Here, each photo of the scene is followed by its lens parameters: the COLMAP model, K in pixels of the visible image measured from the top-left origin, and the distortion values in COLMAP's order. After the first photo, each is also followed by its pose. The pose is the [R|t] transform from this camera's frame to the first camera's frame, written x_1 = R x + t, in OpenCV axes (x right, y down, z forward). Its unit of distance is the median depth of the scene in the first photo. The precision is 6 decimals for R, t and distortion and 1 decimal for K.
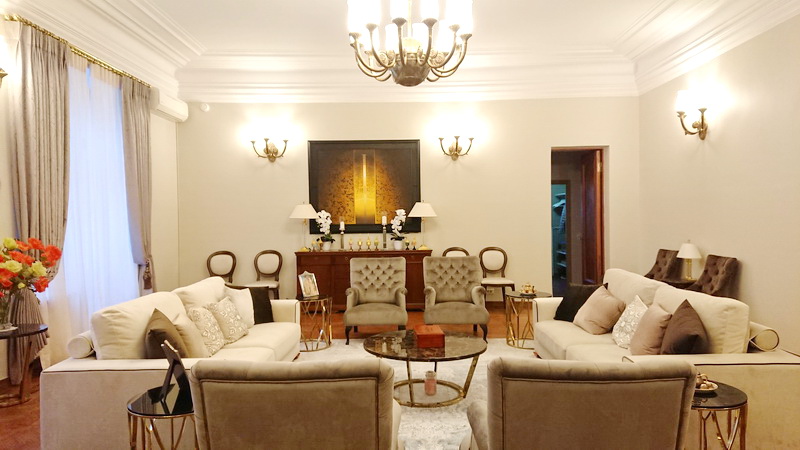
lens RADIAL K [[552.9, 0, 400.0], [0, 552.9, 225.0], [0, 0, 1]] dist [0.000939, -0.029135]
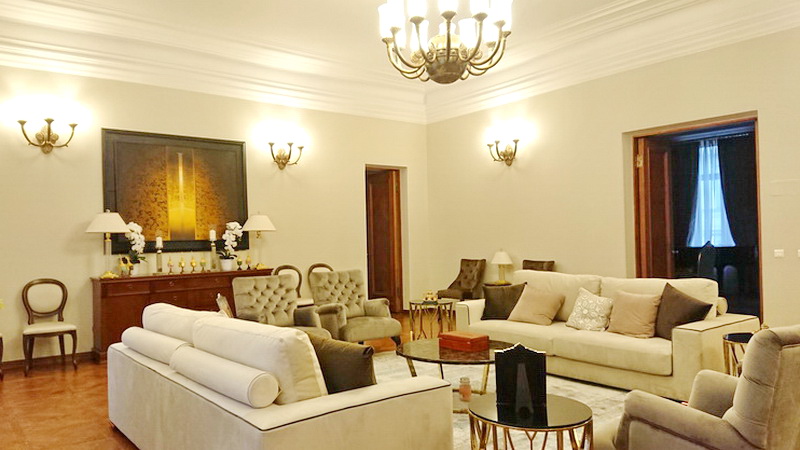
lens RADIAL K [[571.2, 0, 400.0], [0, 571.2, 225.0], [0, 0, 1]] dist [0.219388, -0.472413]
pose [[0.766604, 0.010433, 0.642035, -0.369865], [0.024621, 0.998655, -0.045625, 0.022670], [-0.641647, 0.050784, 0.765317, 0.158724]]
